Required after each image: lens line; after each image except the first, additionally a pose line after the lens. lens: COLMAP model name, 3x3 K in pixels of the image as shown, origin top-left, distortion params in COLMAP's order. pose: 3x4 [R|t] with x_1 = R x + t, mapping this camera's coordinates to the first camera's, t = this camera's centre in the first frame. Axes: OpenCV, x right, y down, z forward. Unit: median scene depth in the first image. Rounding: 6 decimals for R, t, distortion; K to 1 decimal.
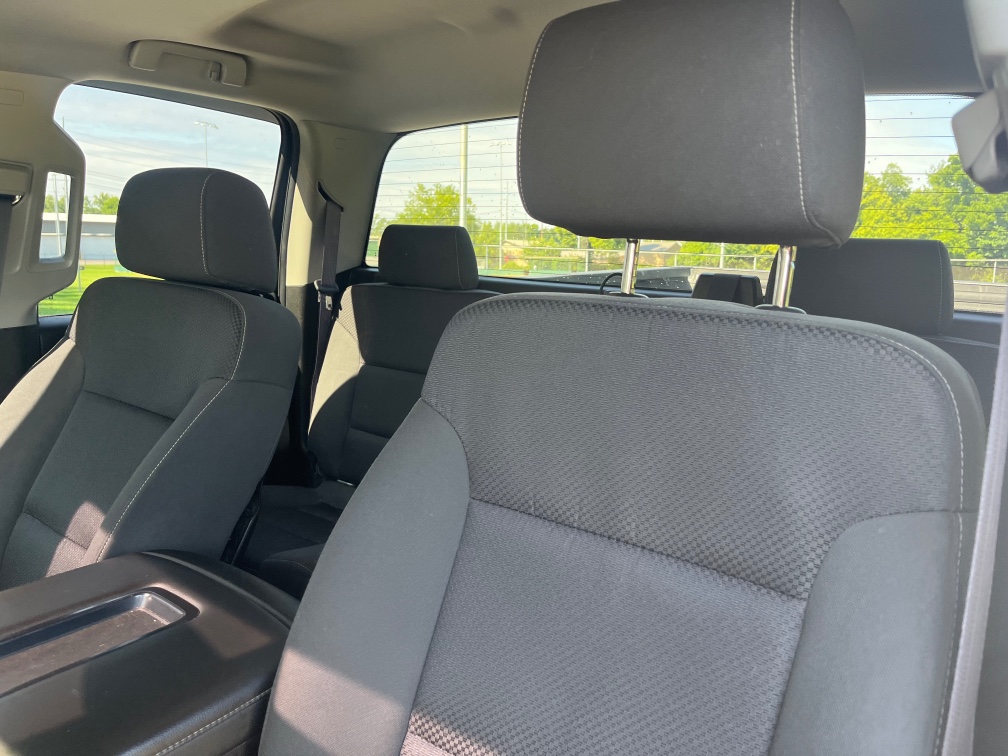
lens RADIAL K [[757.3, 0, 511.7], [0, 757.3, 382.5], [0, 0, 1]] dist [0.060187, -0.080794]
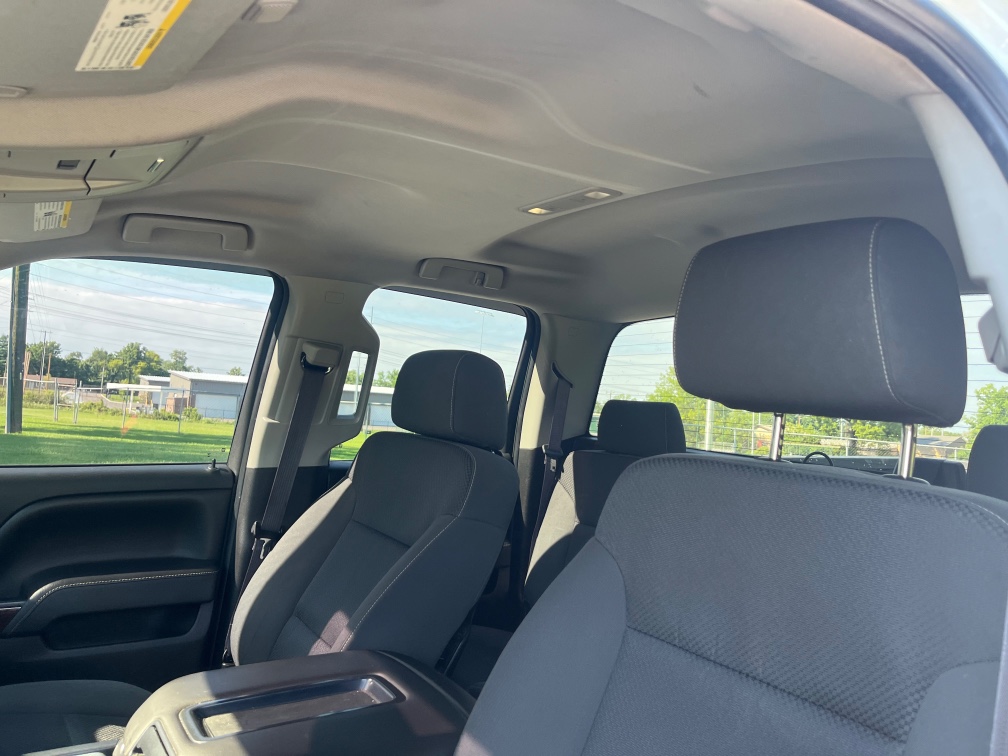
lens RADIAL K [[757.3, 0, 514.2], [0, 757.3, 371.4], [0, 0, 1]] dist [0.060187, -0.080794]
pose [[0.948397, 0.024235, -0.316157, 0.117528], [-0.101229, 0.968040, -0.229460, 0.049540], [0.300492, 0.249623, 0.920539, -0.184270]]
